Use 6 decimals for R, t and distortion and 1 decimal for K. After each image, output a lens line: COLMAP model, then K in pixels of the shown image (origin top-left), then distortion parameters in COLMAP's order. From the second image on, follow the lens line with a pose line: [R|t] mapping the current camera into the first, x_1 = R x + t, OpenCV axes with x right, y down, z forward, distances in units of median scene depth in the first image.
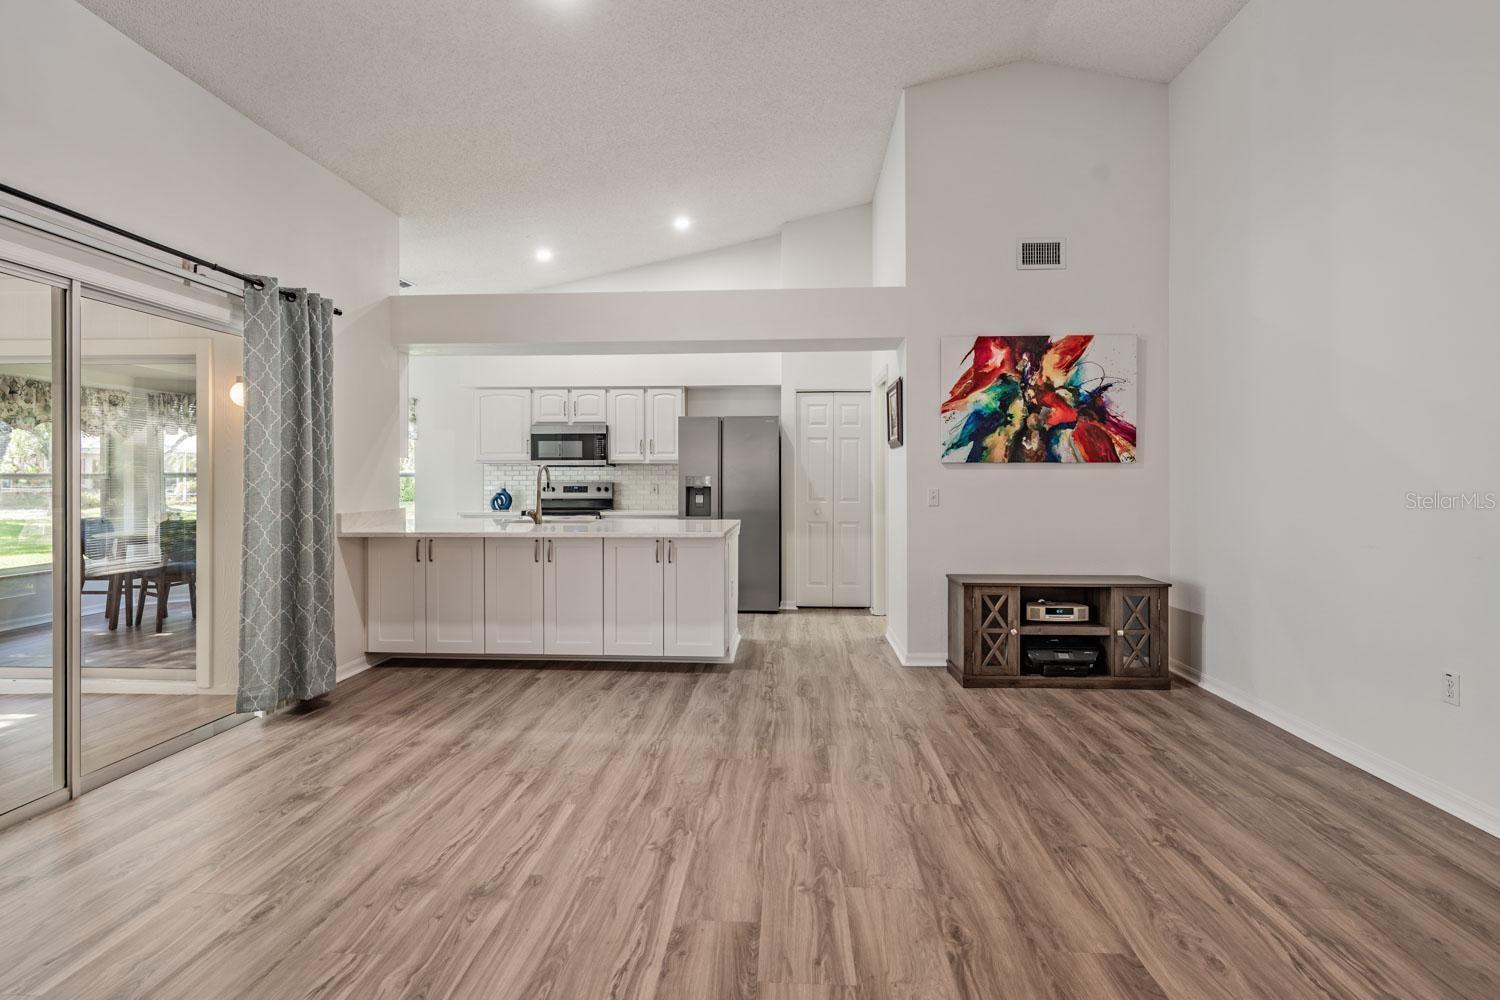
lens RADIAL K [[743.3, 0, 732.8], [0, 743.3, 477.2], [0, 0, 1]] dist [0.001762, 0.000650]
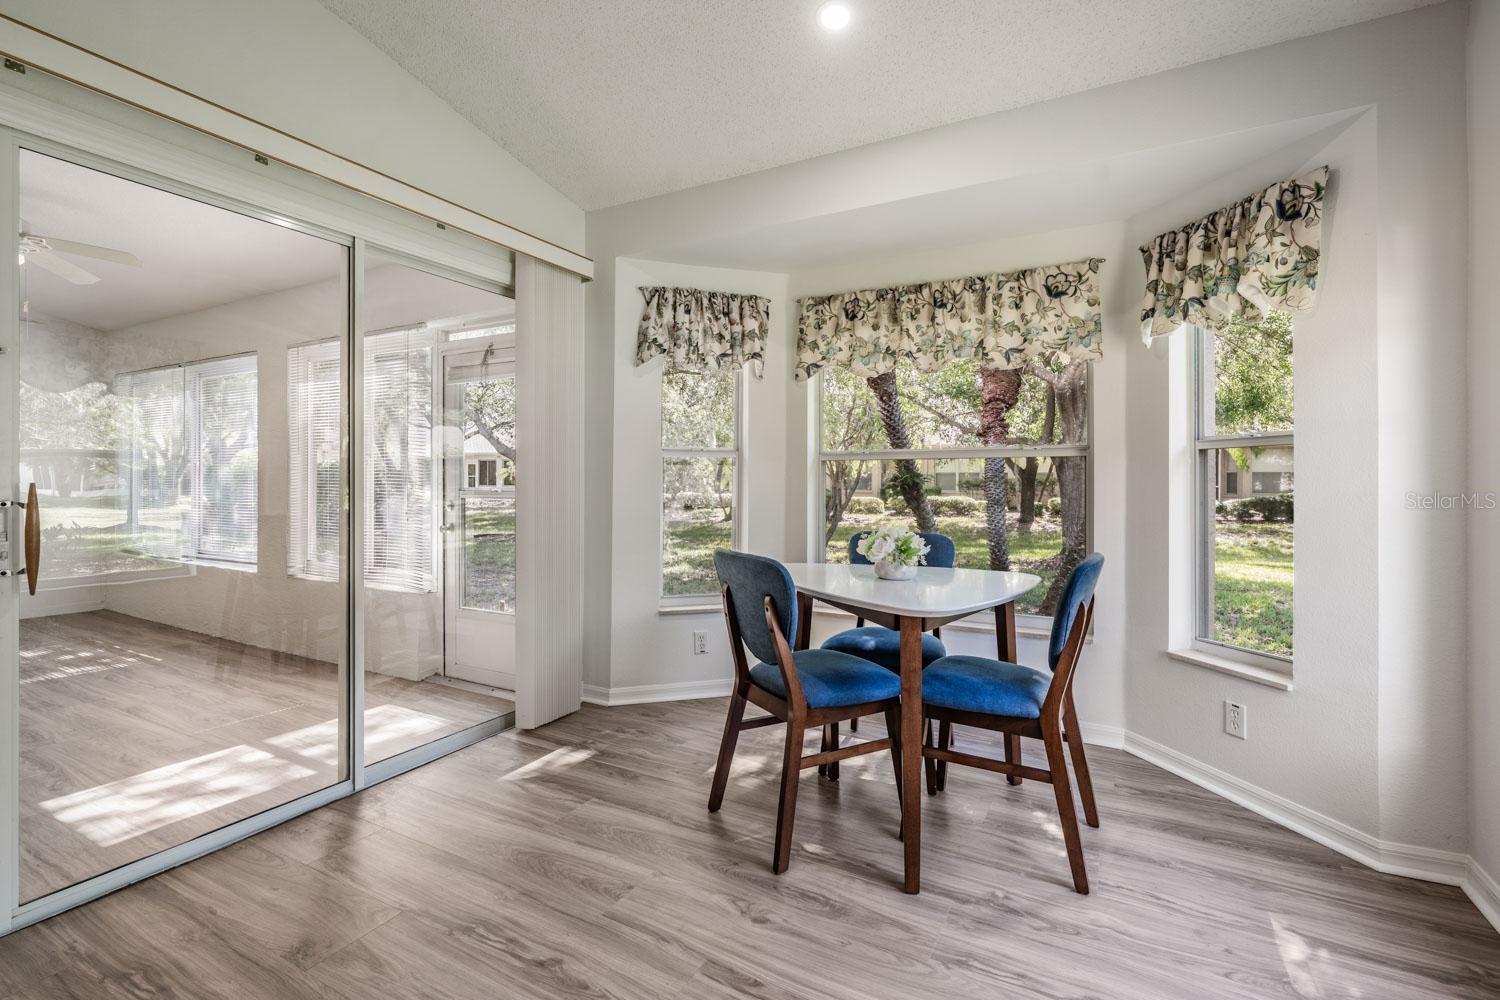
lens RADIAL K [[683.7, 0, 733.0], [0, 683.7, 479.6], [0, 0, 1]] dist [0.001340, -0.000057]
pose [[-0.422695, -0.000561, -0.906272, -0.407303], [0.000853, 0.999999, -0.001017, 0.019840], [0.906271, -0.001202, -0.422694, 1.126782]]
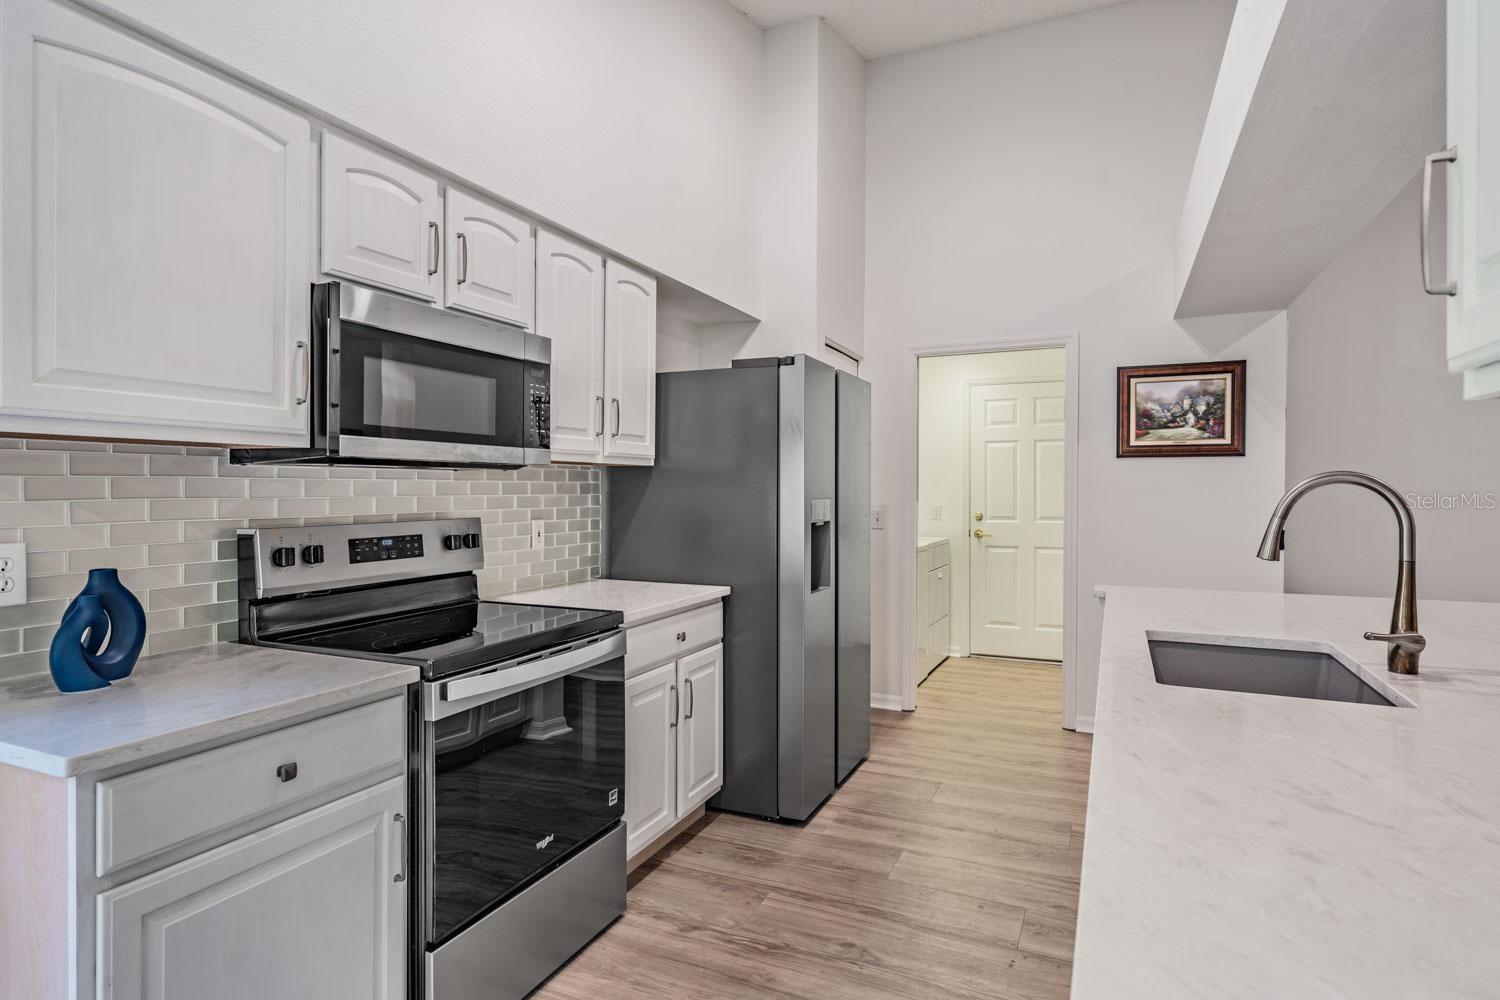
lens RADIAL K [[809.3, 0, 756.0], [0, 809.3, 488.8], [0, 0, 1]] dist [0.003500, 0.000314]
pose [[0.335851, -0.001507, 0.941914, -0.550703], [-0.004886, 0.999982, 0.003342, -0.009193], [-0.941902, -0.005724, 0.335838, 0.948929]]
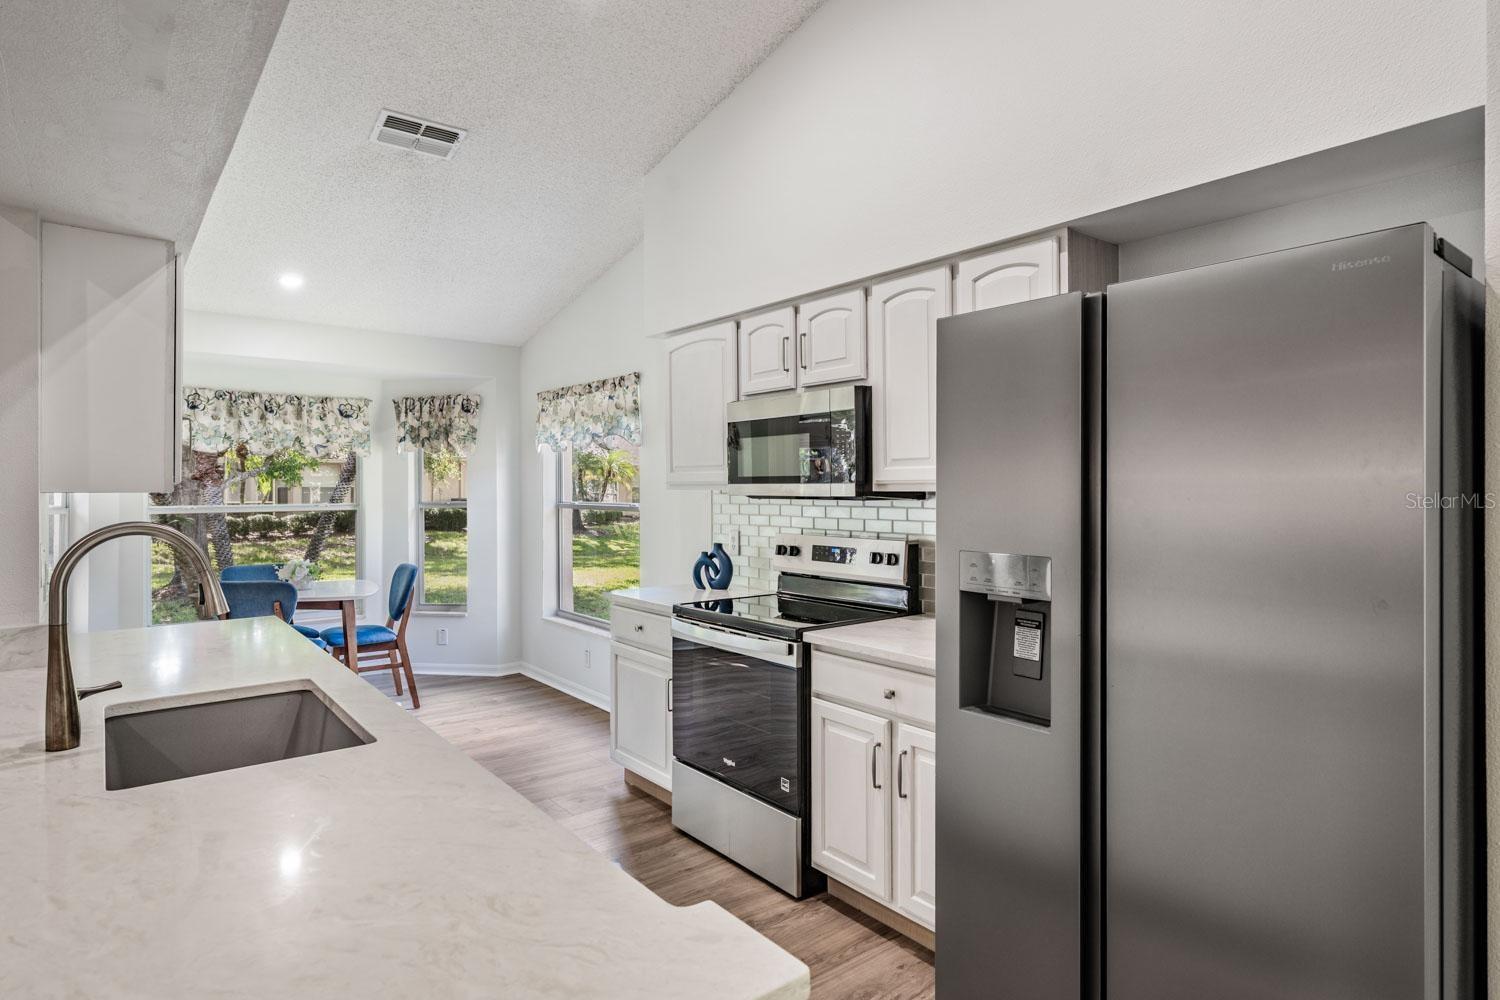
lens RADIAL K [[809.3, 0, 756.0], [0, 809.3, 488.8], [0, 0, 1]] dist [0.003500, 0.000314]
pose [[0.684207, 0.000225, -0.729288, 0.097974], [0.002083, 0.999995, 0.002262, -0.025087], [0.729285, -0.003067, 0.684203, 0.825781]]
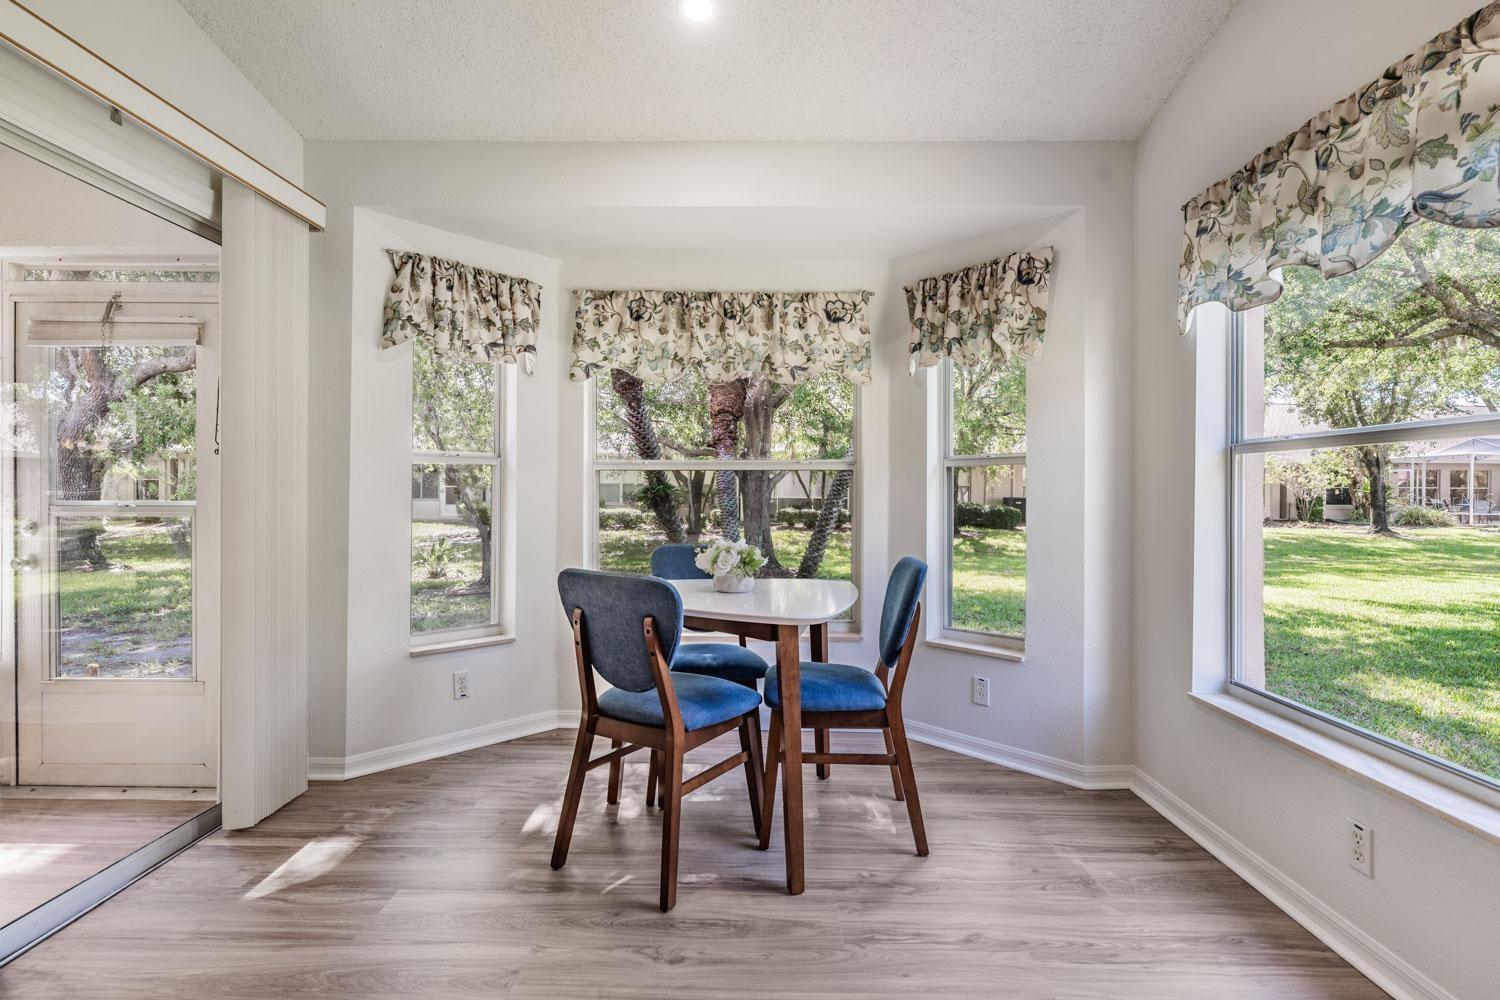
lens RADIAL K [[751.6, 0, 745.5], [0, 751.6, 495.5], [0, 0, 1]] dist [0.003049, 0.000279]
pose [[0.064121, 0.005151, -0.997929, -0.376212], [-0.002210, 0.999985, 0.005019, 0.019480], [0.997940, 0.001883, 0.064131, 1.026111]]
